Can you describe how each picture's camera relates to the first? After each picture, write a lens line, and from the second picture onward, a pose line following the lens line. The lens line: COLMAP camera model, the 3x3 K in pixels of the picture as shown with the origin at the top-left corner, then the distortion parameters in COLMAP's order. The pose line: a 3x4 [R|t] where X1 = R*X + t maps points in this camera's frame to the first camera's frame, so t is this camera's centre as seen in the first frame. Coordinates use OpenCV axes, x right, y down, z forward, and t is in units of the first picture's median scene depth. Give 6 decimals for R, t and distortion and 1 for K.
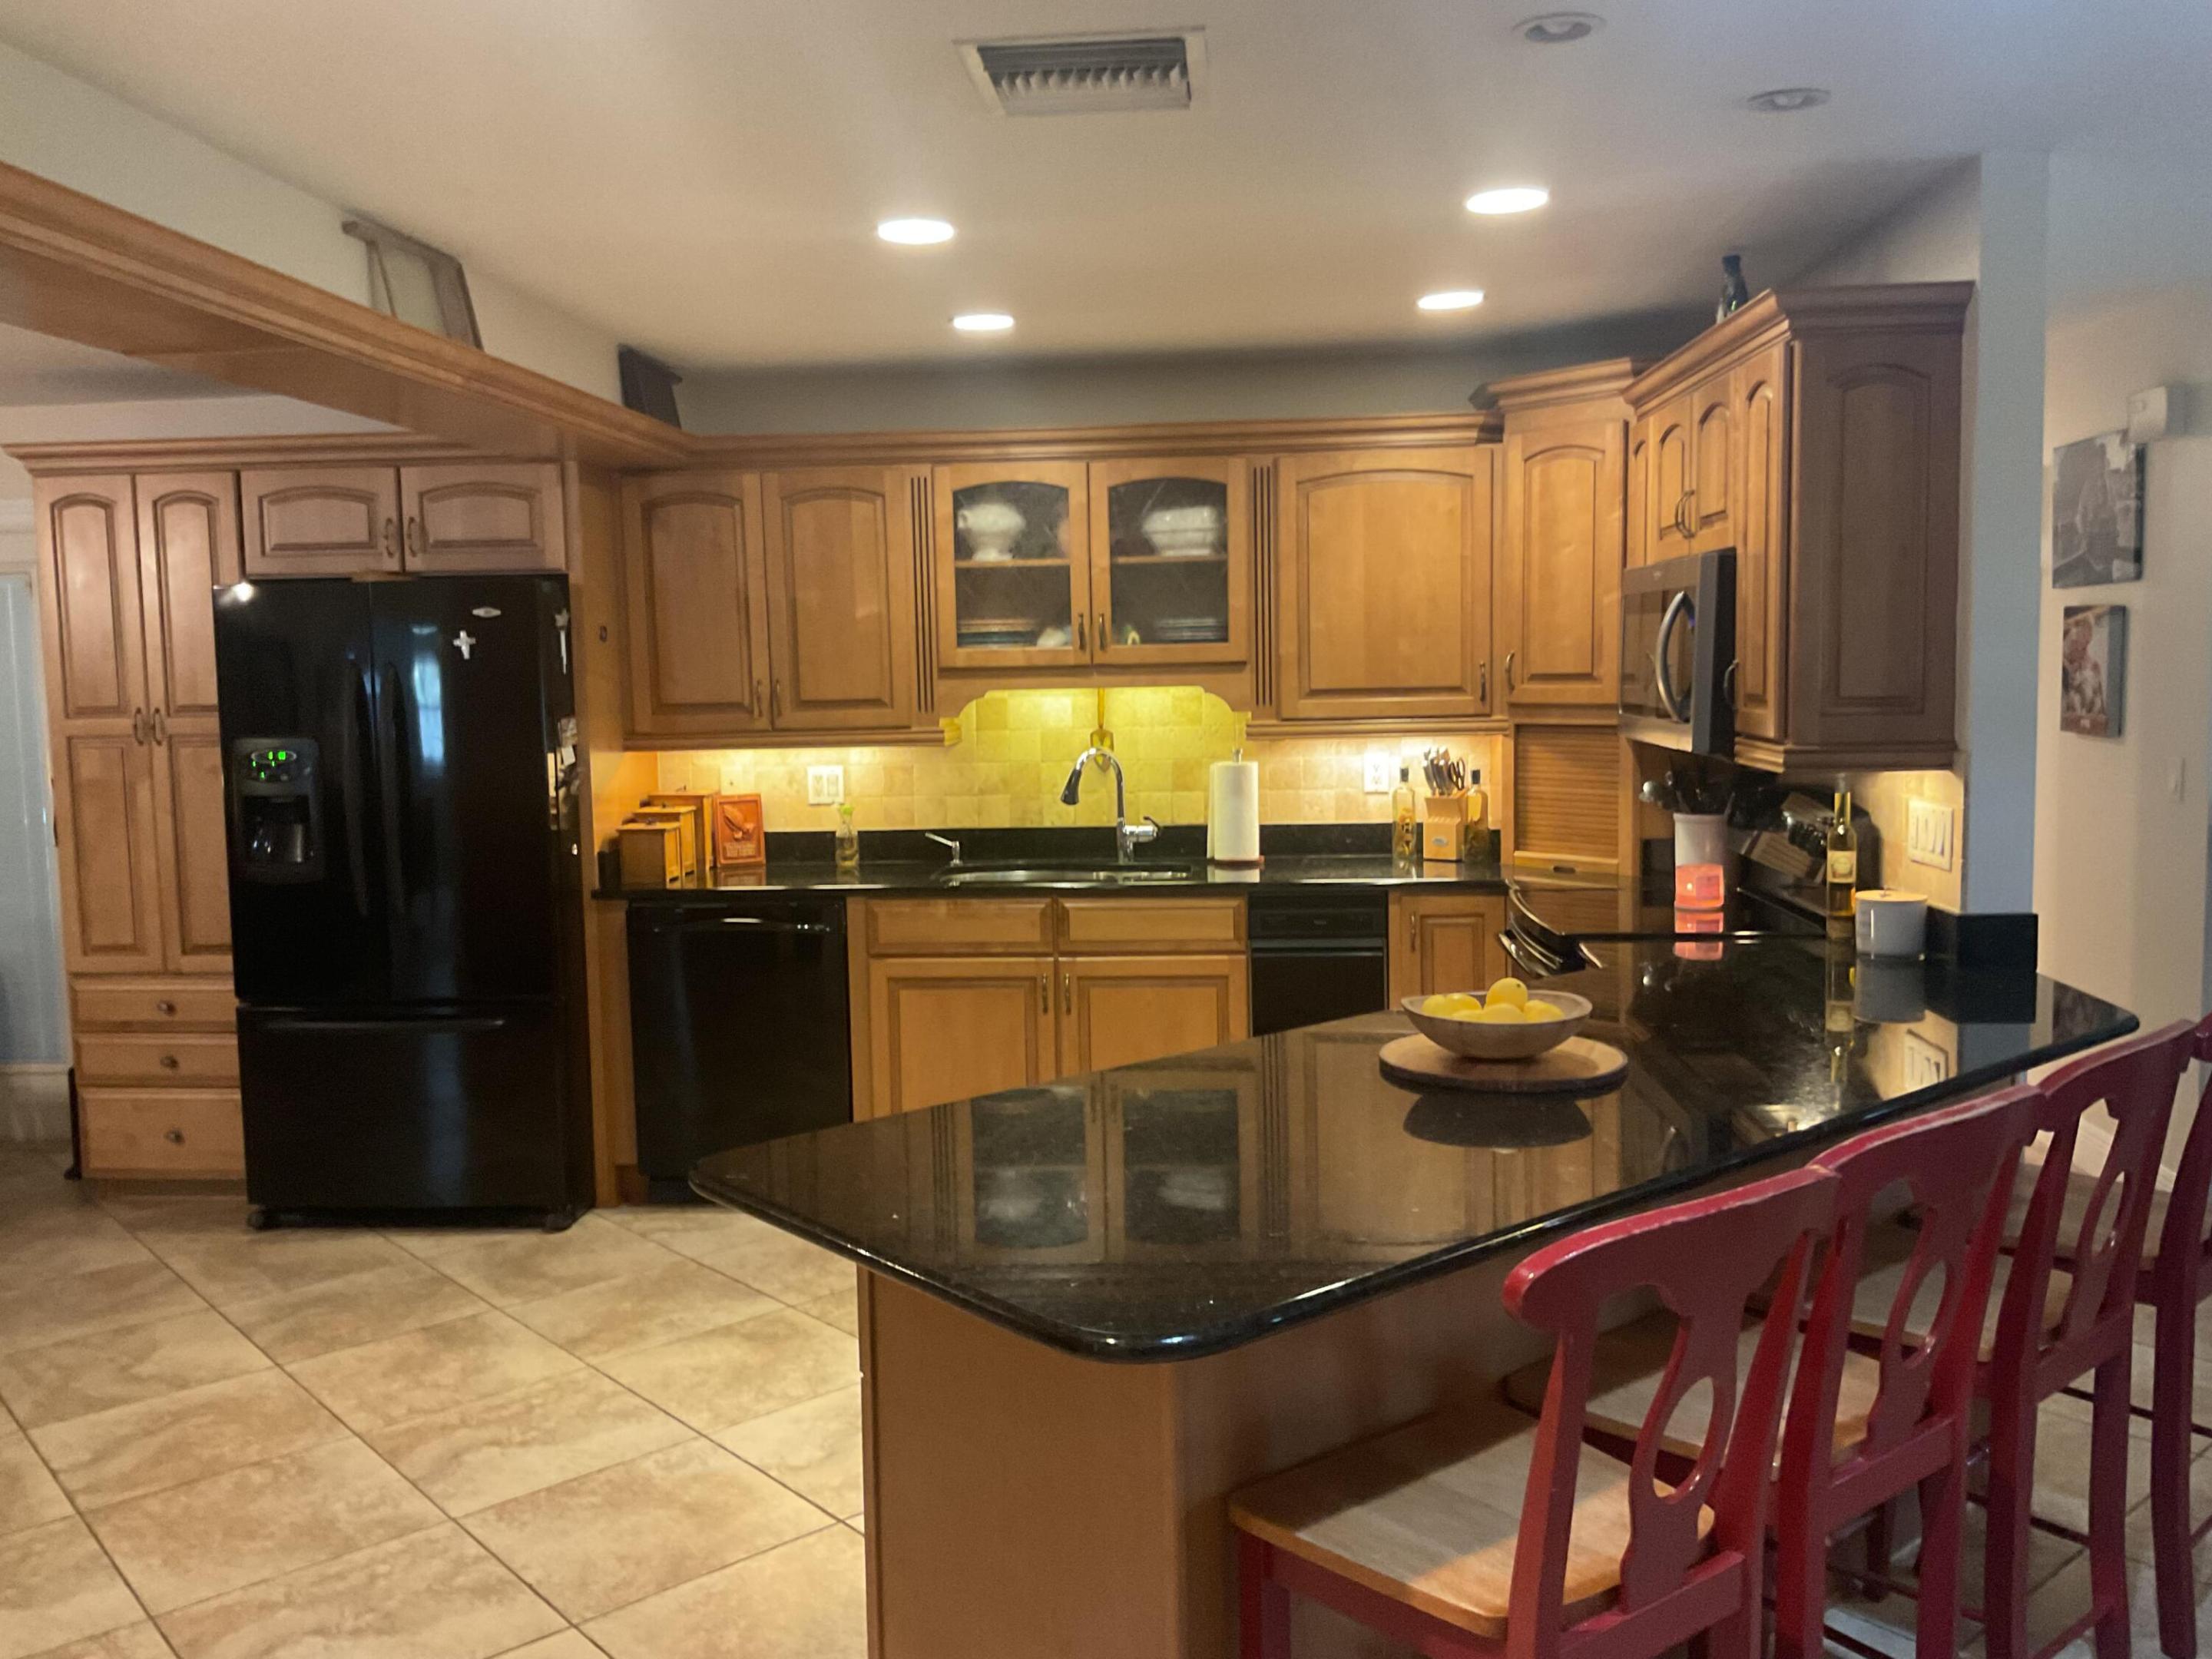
lens RADIAL K [[1835.4, 0, 1104.3], [0, 1835.4, 836.0], [0, 0, 1]] dist [0.063399, -0.111915]
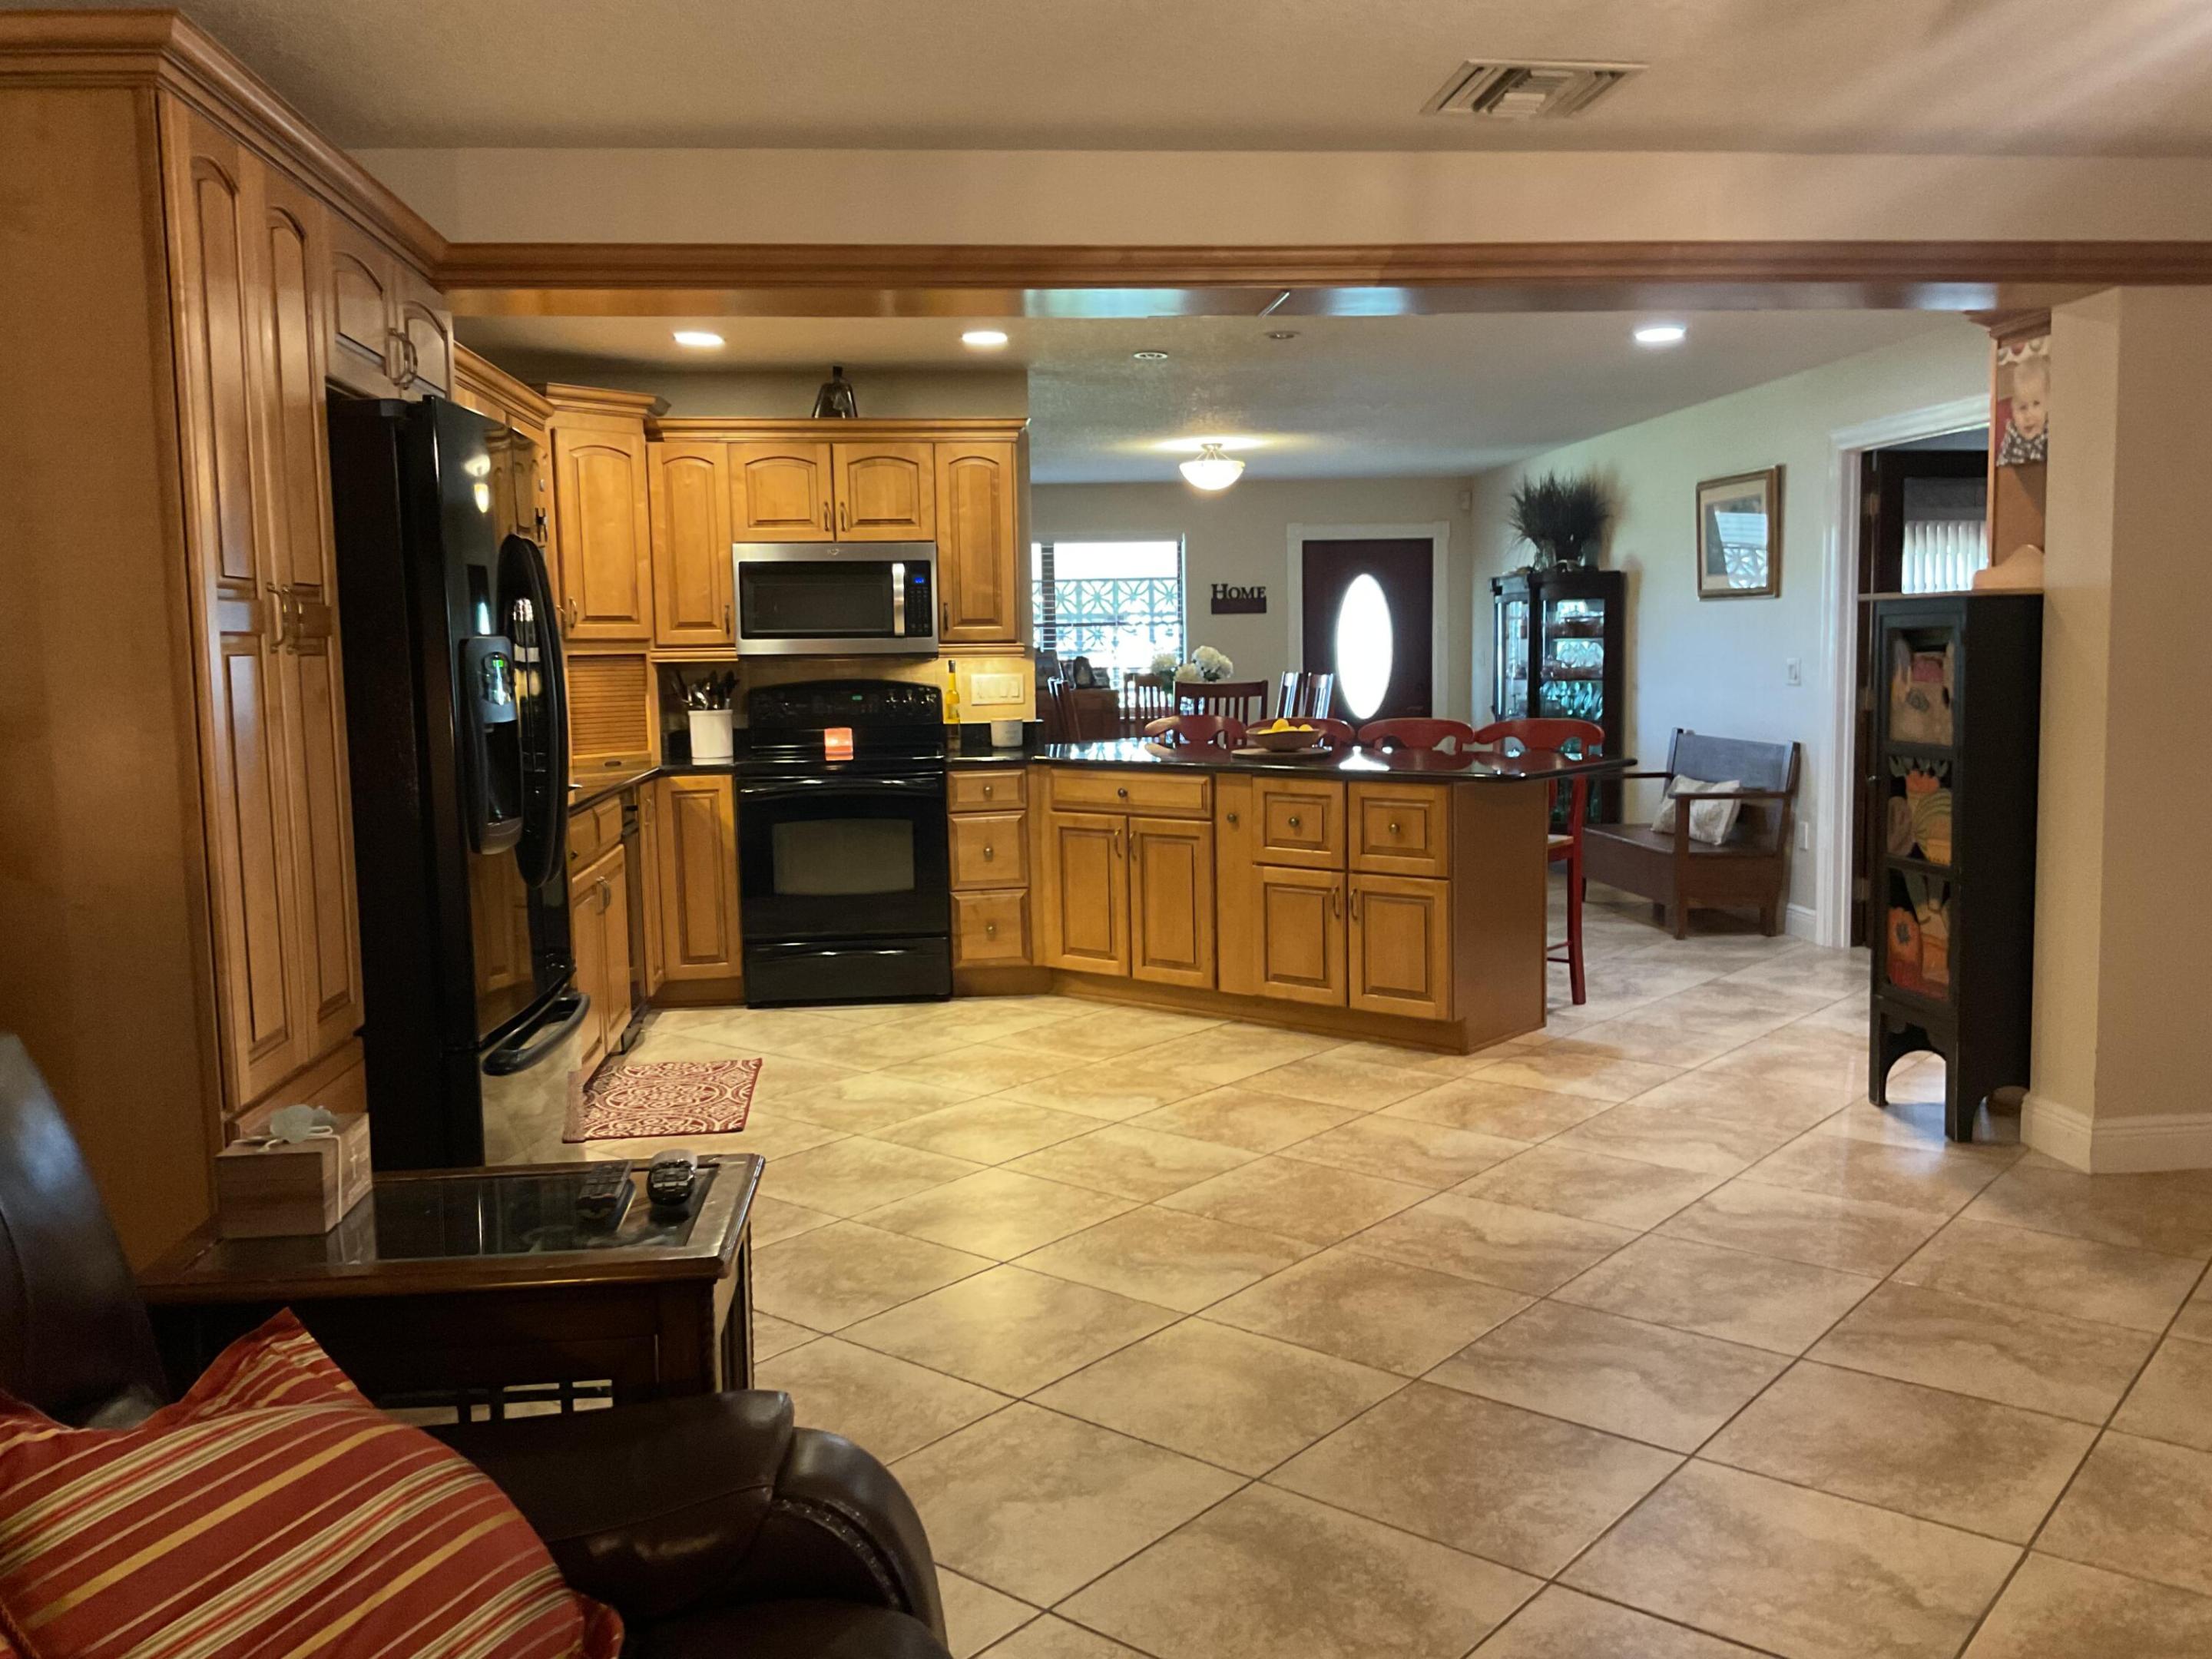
lens RADIAL K [[1835.4, 0, 1089.8], [0, 1835.4, 822.3], [0, 0, 1]] dist [0.063399, -0.111915]
pose [[-0.170084, -0.072561, 0.982754, -1.538535], [0.115565, 0.988935, 0.093018, -0.031932], [-0.978630, 0.129393, -0.159817, 1.195384]]
